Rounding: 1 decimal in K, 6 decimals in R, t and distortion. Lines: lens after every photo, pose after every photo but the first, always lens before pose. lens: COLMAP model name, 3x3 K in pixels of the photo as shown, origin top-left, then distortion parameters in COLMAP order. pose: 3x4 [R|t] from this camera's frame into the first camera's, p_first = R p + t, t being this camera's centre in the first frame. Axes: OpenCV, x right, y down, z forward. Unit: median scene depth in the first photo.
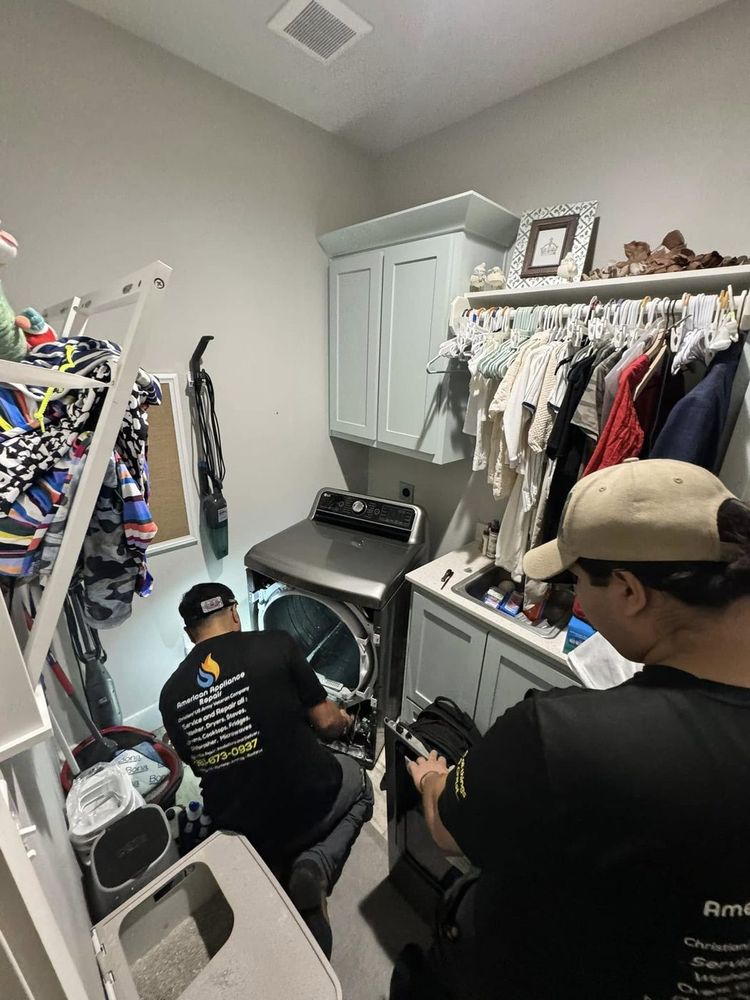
lens RADIAL K [[400.9, 0, 378.8], [0, 400.9, 499.5], [0, 0, 1]] dist [-0.002354, 0.000356]
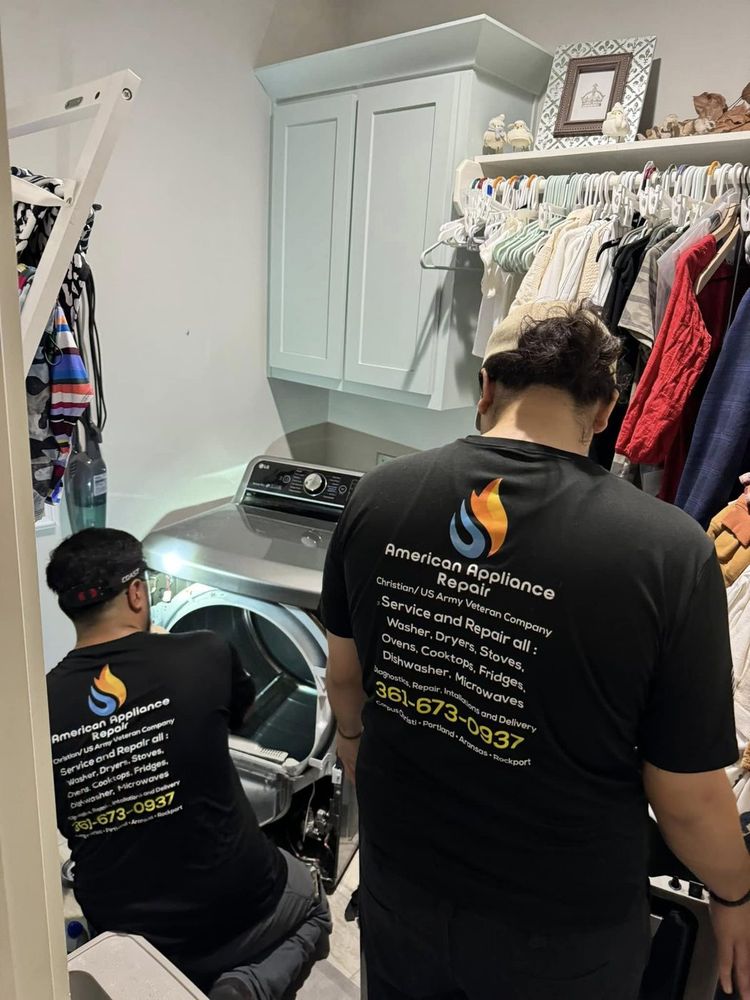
lens RADIAL K [[721.9, 0, 375.1], [0, 721.9, 502.6], [0, 0, 1]] dist [0.011262, -0.018789]
pose [[0.998062, 0.009009, 0.061565, -0.031627], [-0.005405, 0.998275, -0.058460, 0.164899], [-0.061985, 0.058014, 0.996390, -0.209712]]
